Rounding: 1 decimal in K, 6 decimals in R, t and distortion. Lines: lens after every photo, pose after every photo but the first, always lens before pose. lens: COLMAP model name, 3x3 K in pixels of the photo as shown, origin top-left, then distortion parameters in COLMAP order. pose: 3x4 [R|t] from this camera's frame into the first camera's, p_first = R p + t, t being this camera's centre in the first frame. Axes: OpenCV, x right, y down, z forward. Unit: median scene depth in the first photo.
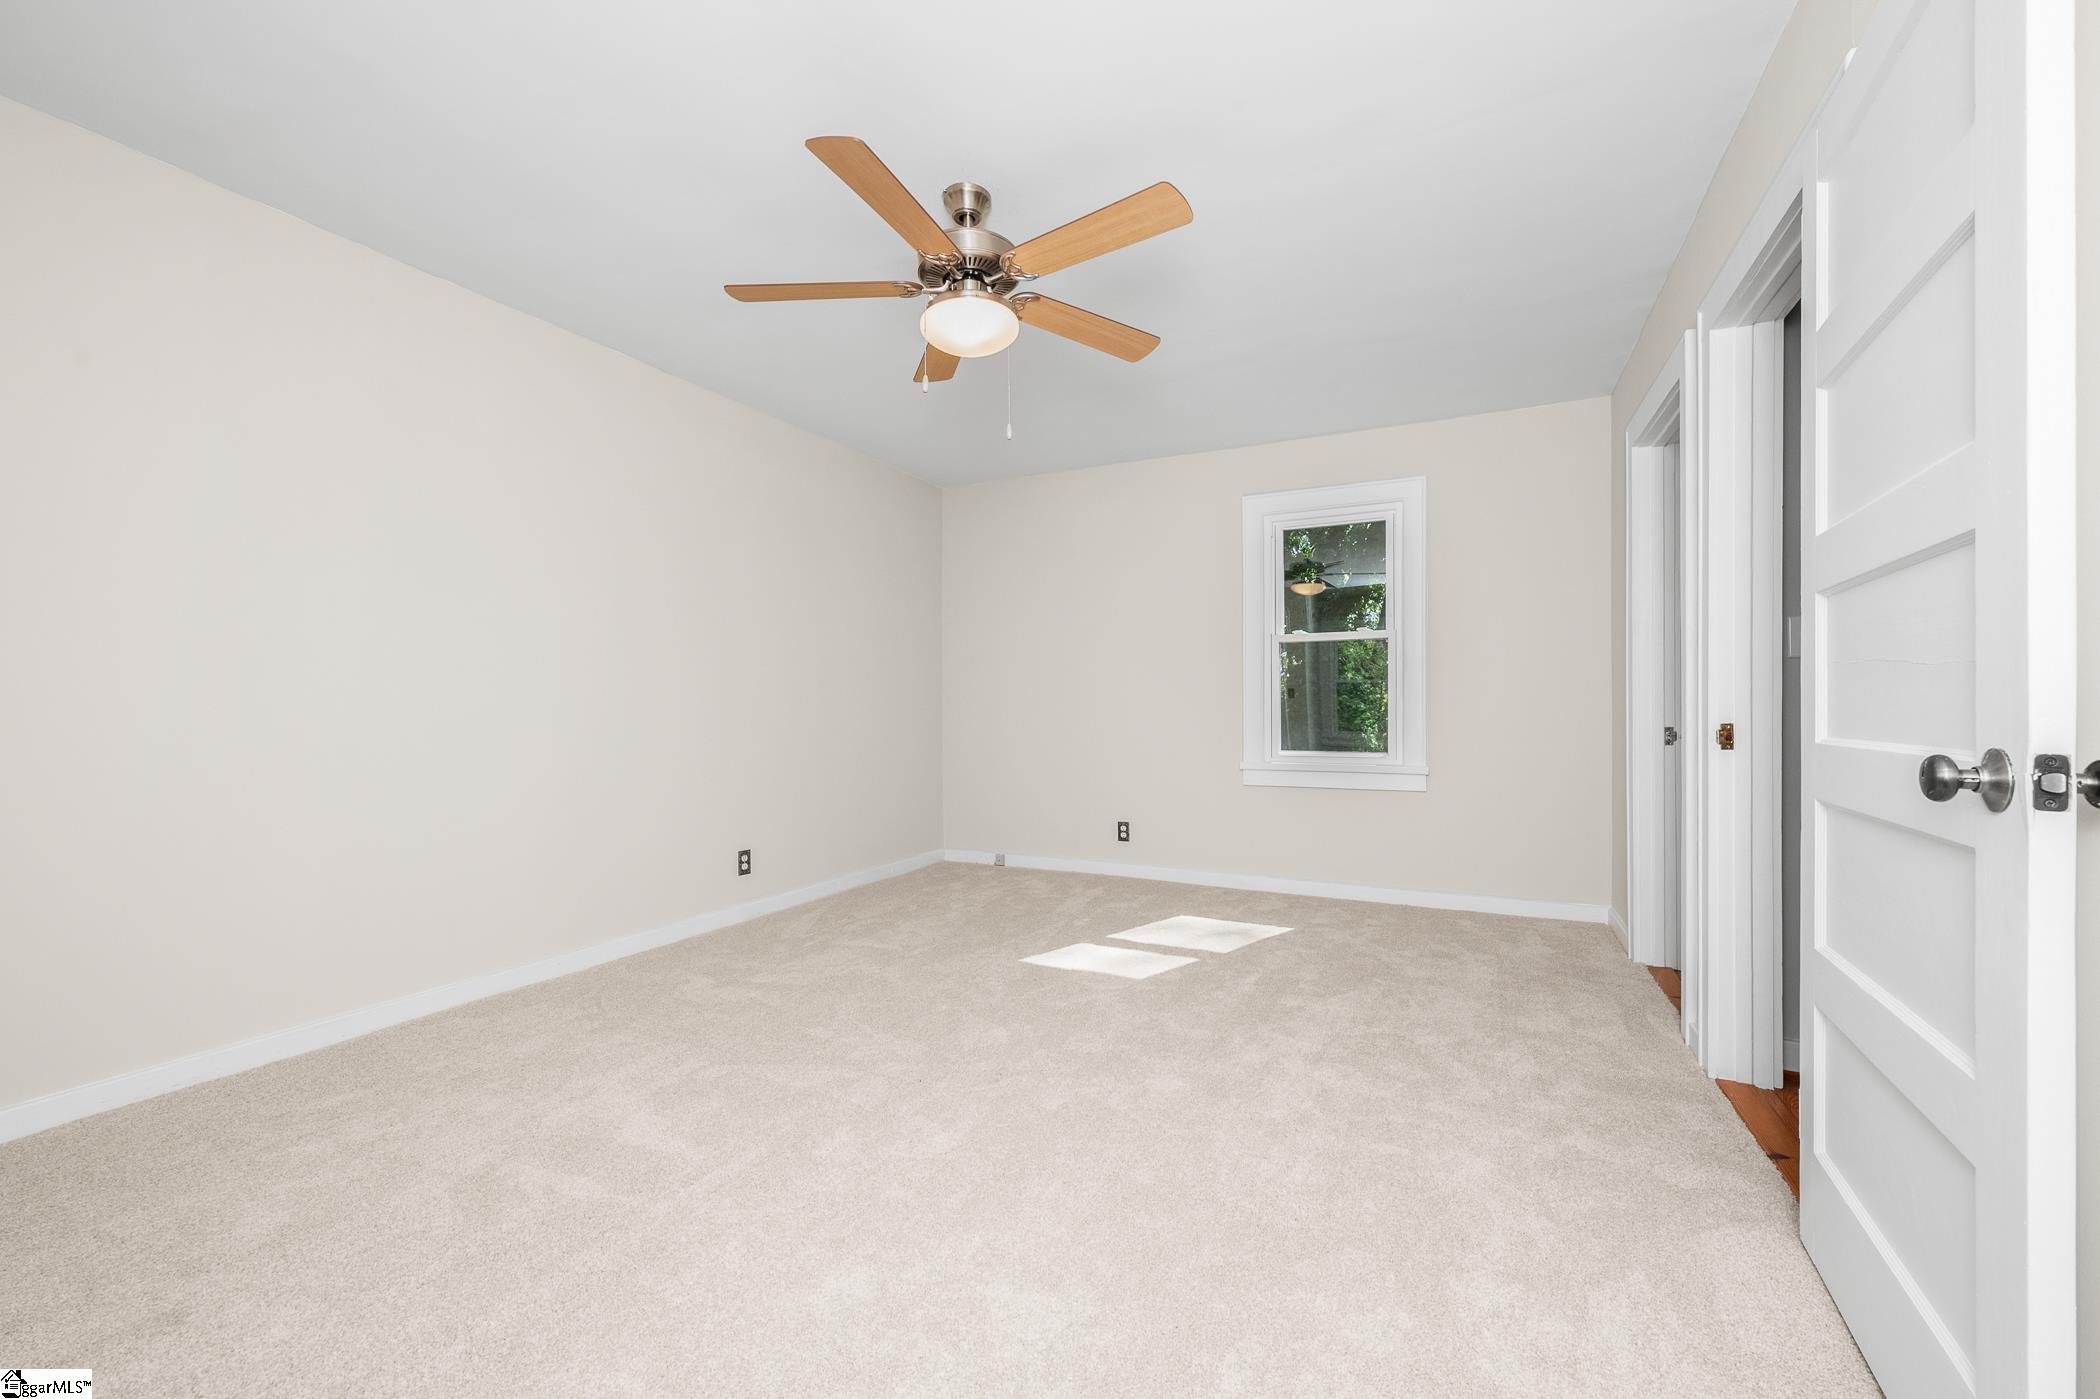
lens RADIAL K [[843.1, 0, 1052.2], [0, 843.1, 716.9], [0, 0, 1]] dist [0.000688, 0.000079]
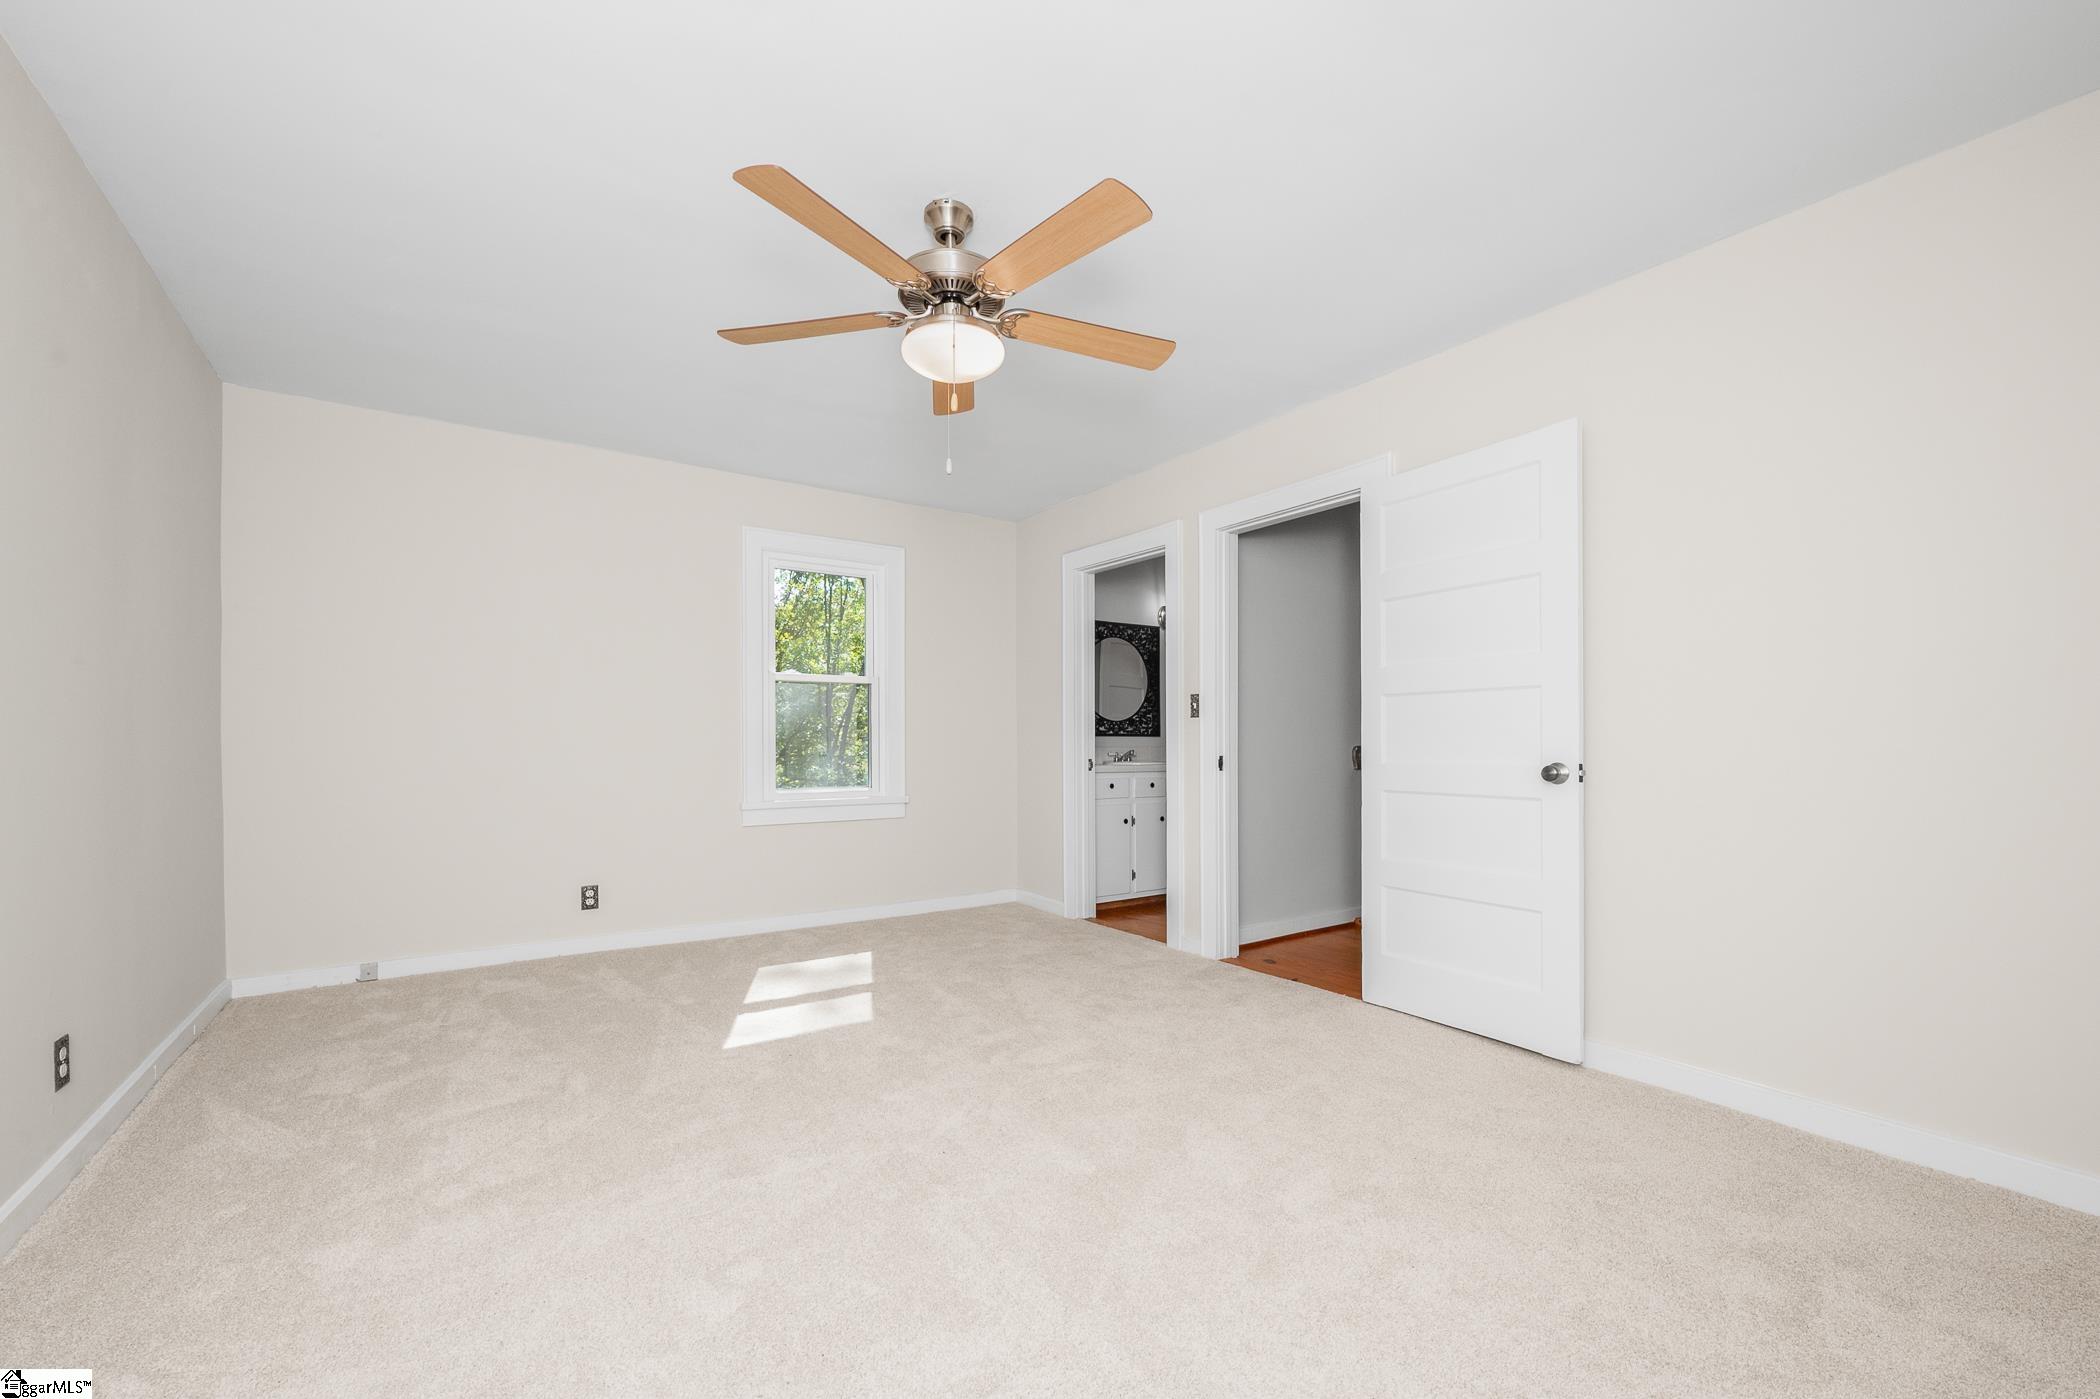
lens RADIAL K [[859.2, 0, 1058.9], [0, 859.2, 751.3], [0, 0, 1]] dist [0.000603, 0.000272]
pose [[0.480606, -0.007479, 0.876905, -0.575905], [0.009174, 0.999952, 0.003501, -0.006050], [-0.876889, 0.006363, 0.480652, 0.271360]]
